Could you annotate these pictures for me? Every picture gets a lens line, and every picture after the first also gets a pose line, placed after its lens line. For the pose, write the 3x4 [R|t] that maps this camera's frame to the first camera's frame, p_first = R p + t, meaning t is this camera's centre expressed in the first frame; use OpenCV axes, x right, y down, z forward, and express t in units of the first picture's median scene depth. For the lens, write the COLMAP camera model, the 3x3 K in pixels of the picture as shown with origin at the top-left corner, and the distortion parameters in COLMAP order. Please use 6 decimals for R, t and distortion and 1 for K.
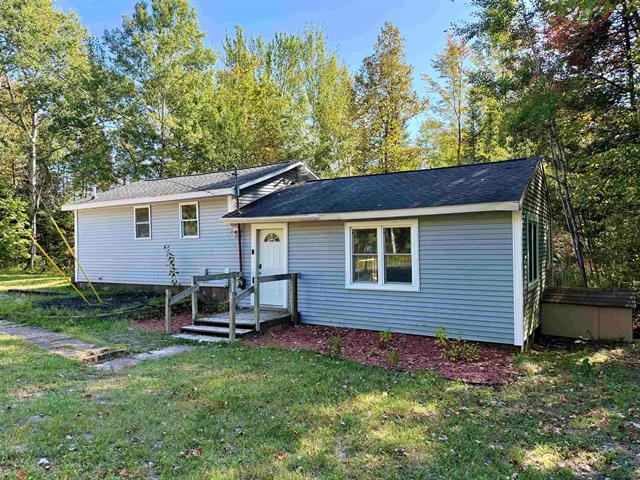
lens RADIAL K [[465.0, 0, 320.0], [0, 465.0, 240.0], [0, 0, 1]] dist [0.008467, 0.000686]
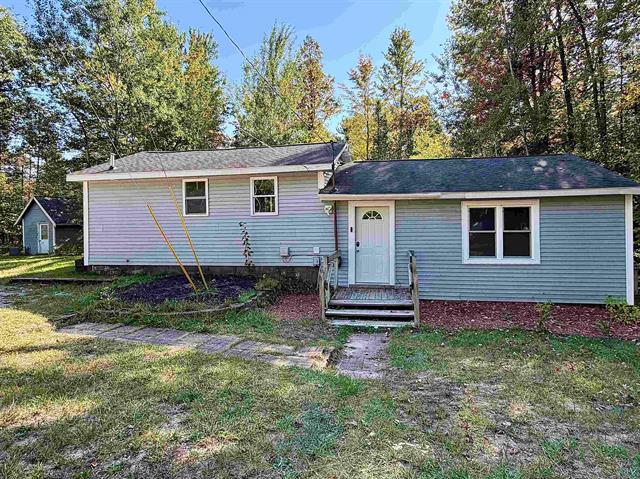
lens RADIAL K [[374.9, 0, 320.0], [0, 374.9, 226.2], [0, 0, 1]] dist [-0.005463, 0.000689]
pose [[0.934813, 0.001062, 0.355140, -0.490382], [-0.005969, 0.999901, 0.012720, 0.008406], [-0.355091, -0.014011, 0.934727, 0.279789]]
